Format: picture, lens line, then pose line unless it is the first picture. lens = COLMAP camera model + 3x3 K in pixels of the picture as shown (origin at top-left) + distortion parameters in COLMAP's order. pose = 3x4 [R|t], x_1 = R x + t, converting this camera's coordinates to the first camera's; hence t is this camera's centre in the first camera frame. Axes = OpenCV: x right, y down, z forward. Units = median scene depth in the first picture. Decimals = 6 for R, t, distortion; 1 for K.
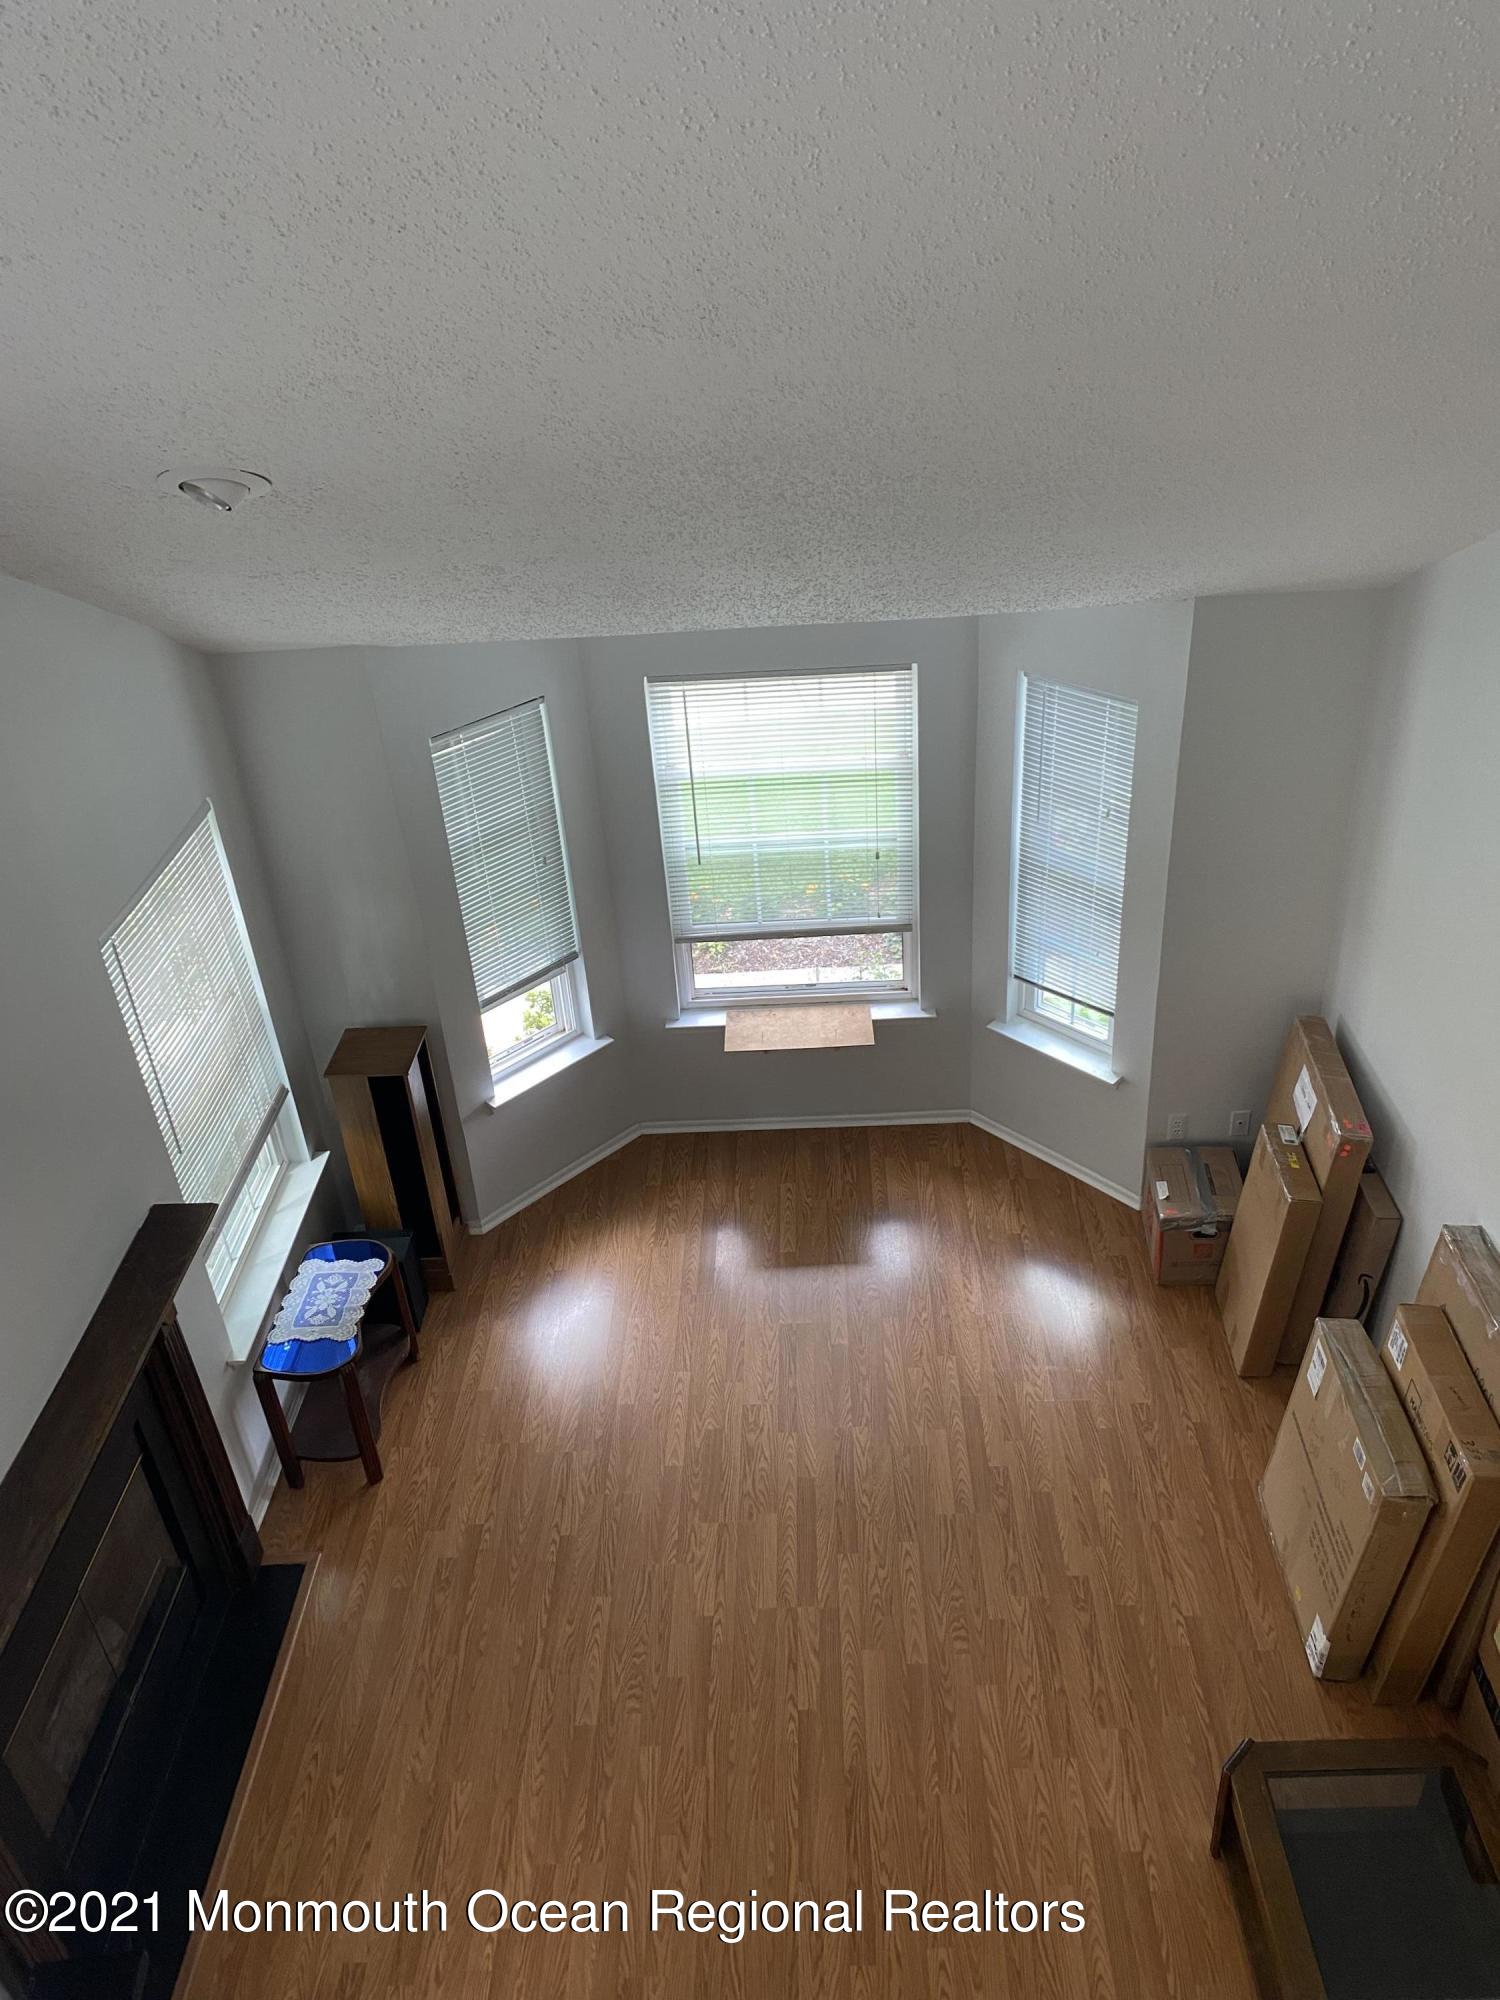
lens RADIAL K [[1533.3, 0, 748.6], [0, 1533.3, 1006.1], [0, 0, 1]] dist [0.008464, -0.041494]
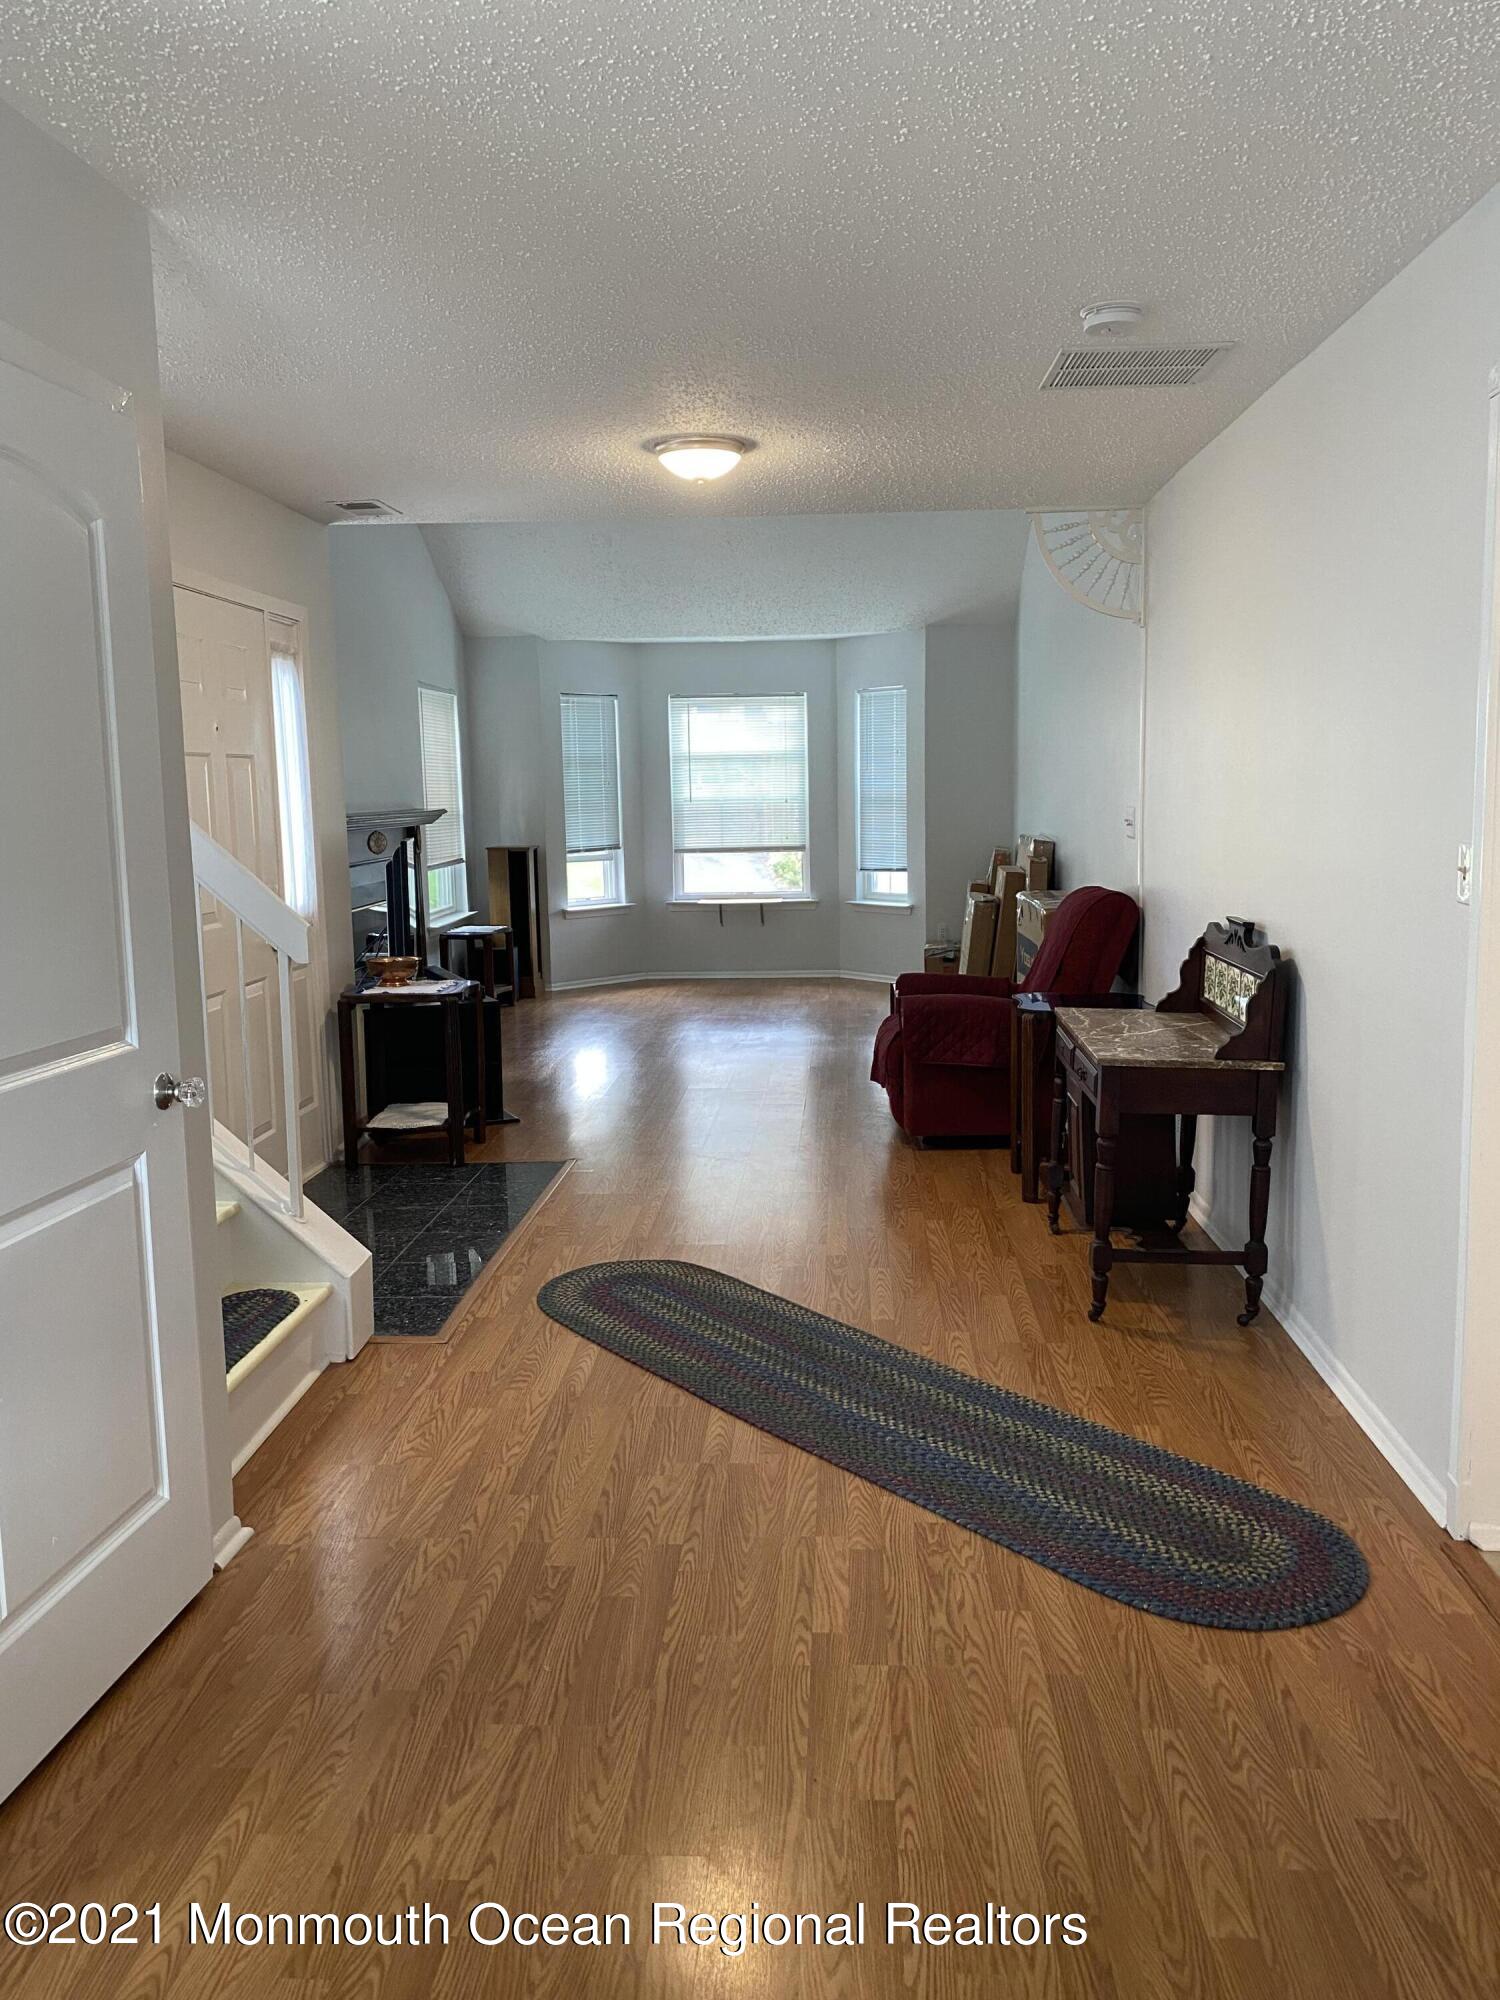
lens RADIAL K [[1533.3, 0, 759.8], [0, 1533.3, 1001.1], [0, 0, 1]] dist [0.008464, -0.041494]
pose [[0.998203, 0.049278, -0.034101, 0.132101], [-0.058890, 0.912010, -0.405918, 0.915026], [0.011098, 0.407197, 0.913273, -0.628419]]
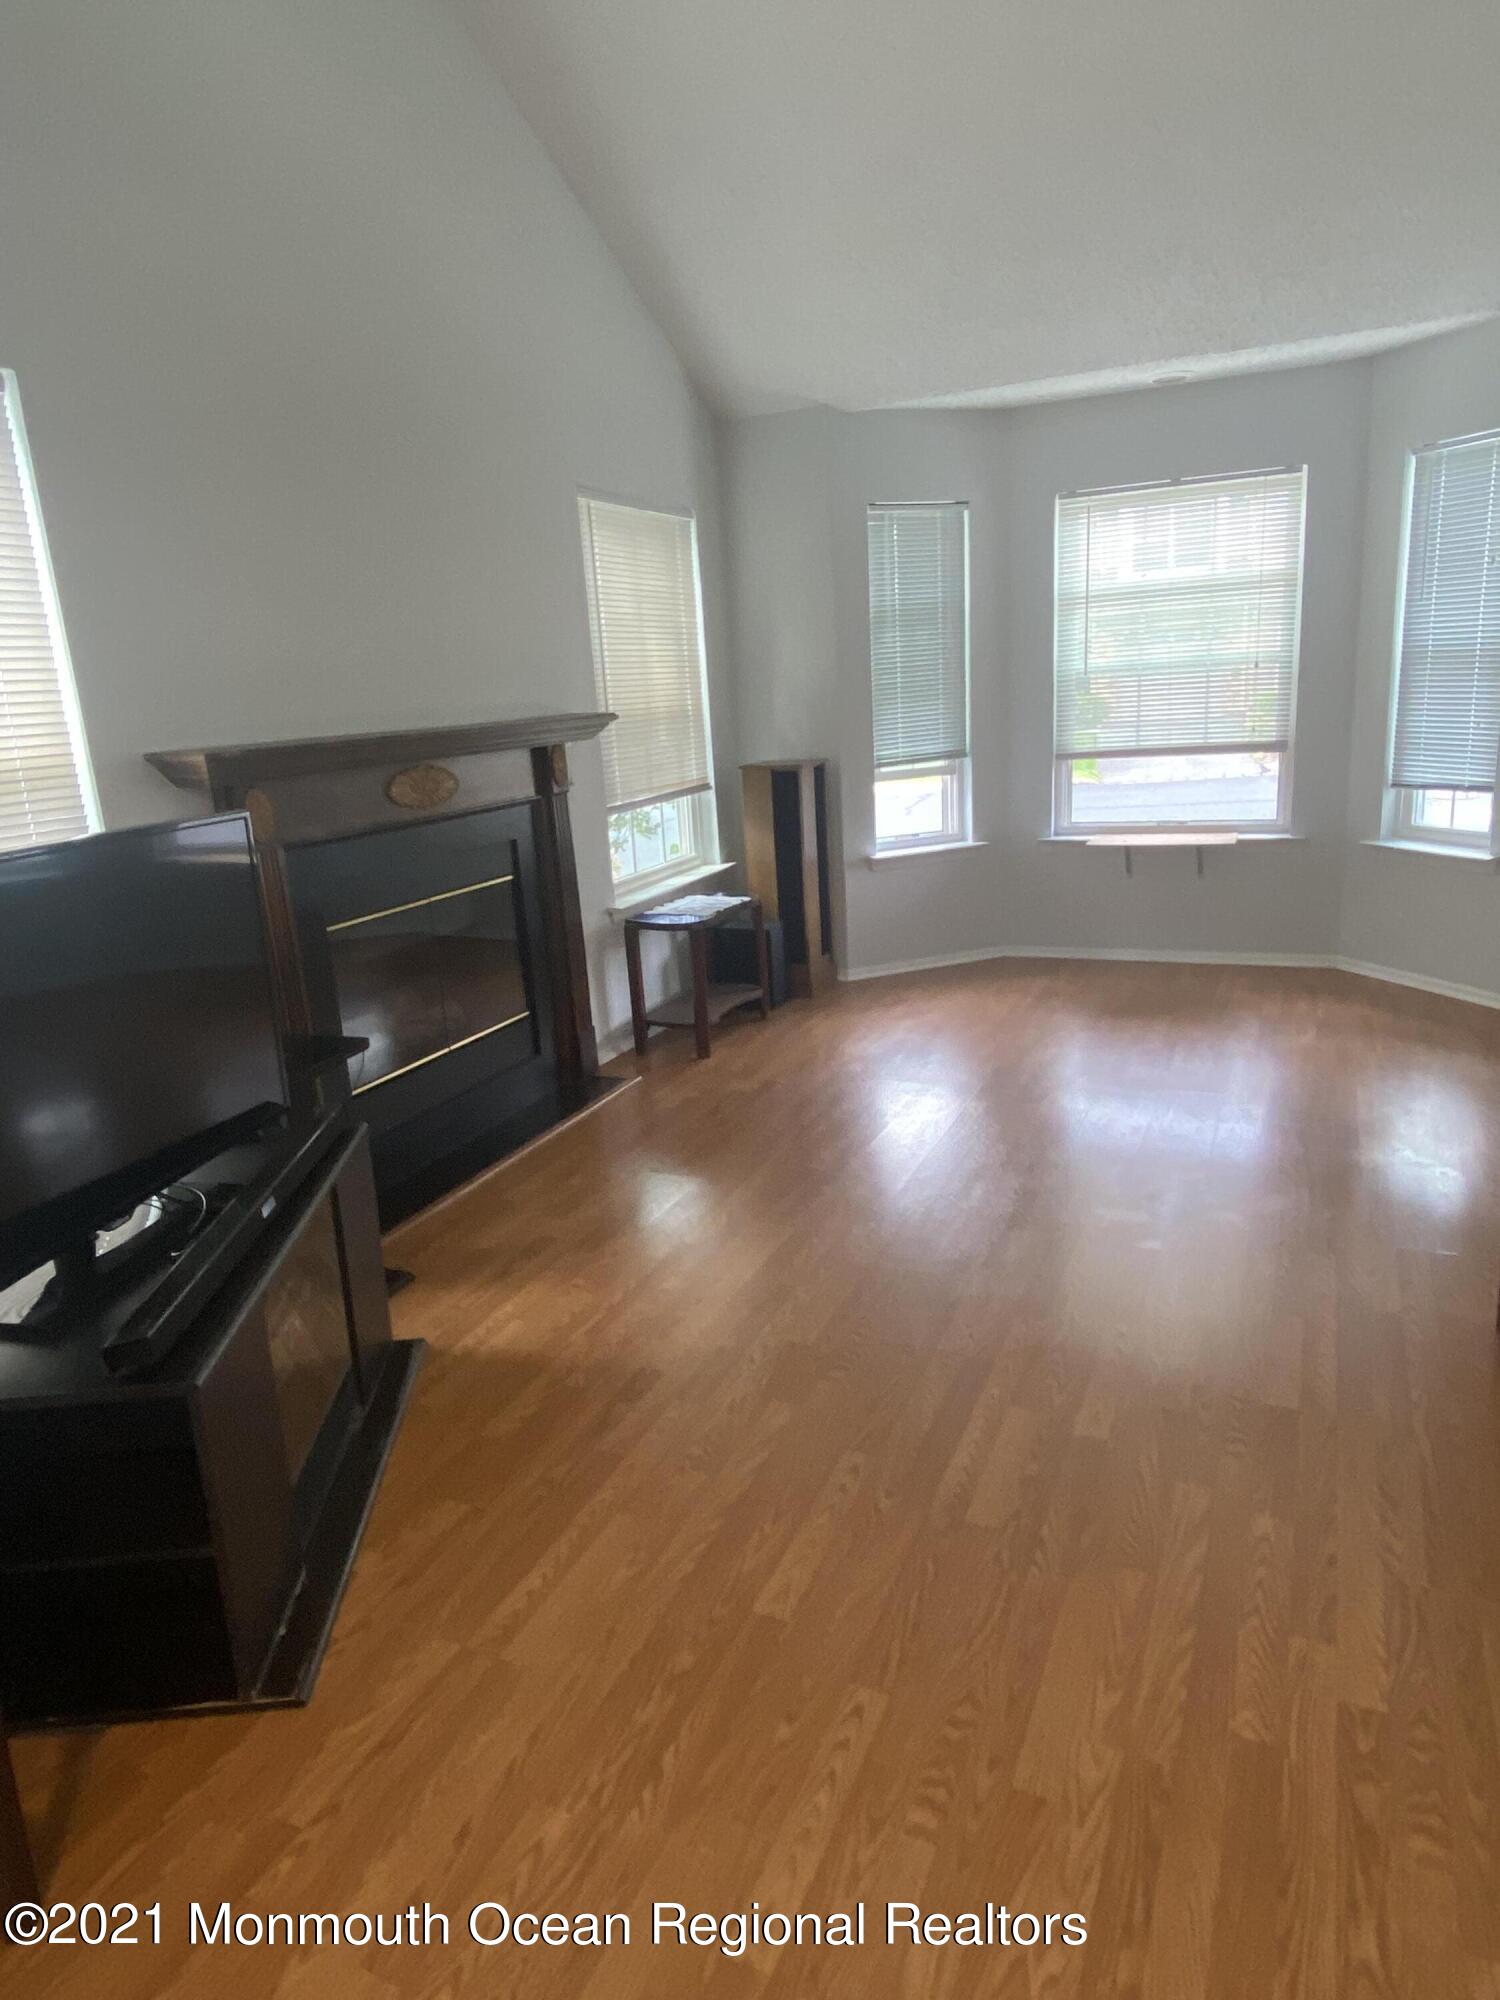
lens RADIAL K [[1250.7, 0, 699.7], [0, 1250.7, 1022.0], [0, 0, 1]] dist [-0.003064, -0.012280]
pose [[0.915240, 0.107776, -0.388228, 0.097032], [-0.205608, 0.953587, -0.219992, 0.433220], [0.346499, 0.281168, 0.894920, 0.146872]]
